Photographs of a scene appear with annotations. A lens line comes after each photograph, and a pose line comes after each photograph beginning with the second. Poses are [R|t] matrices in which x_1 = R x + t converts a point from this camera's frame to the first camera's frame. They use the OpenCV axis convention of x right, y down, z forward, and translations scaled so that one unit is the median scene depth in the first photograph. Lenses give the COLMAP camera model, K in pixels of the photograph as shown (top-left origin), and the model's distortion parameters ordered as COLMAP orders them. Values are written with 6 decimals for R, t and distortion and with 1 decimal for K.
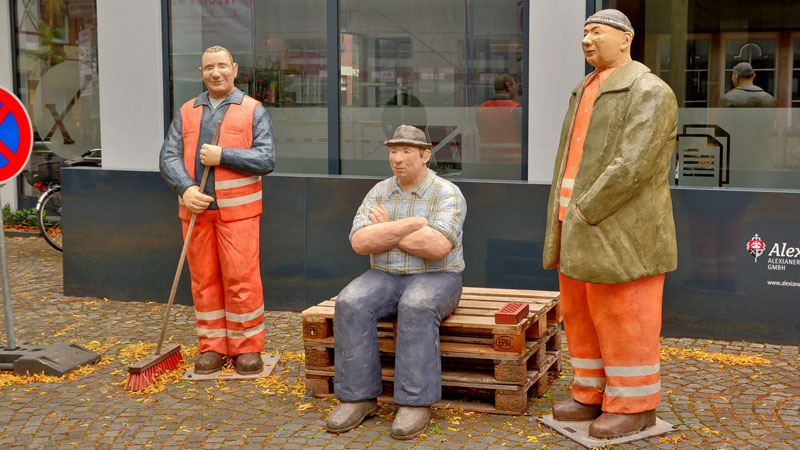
lens RADIAL K [[1016.7, 0, 427.0], [0, 1016.7, 204.3], [0, 0, 1]] dist [0.018115, 0.000000]
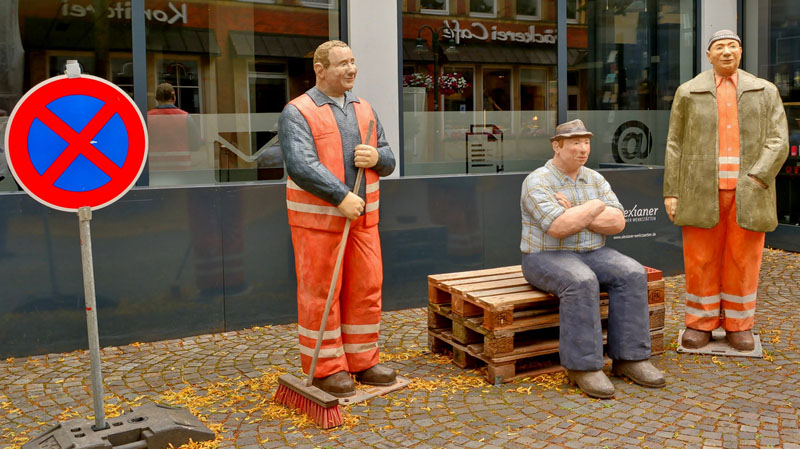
lens RADIAL K [[908.6, 0, 403.0], [0, 908.6, 187.5], [0, 0, 1]] dist [-0.023019, 0.000000]
pose [[0.681568, -0.062877, 0.729048, -0.885254], [0.083141, 0.996504, 0.008217, -0.026710], [-0.727016, 0.055014, 0.684413, 0.452177]]
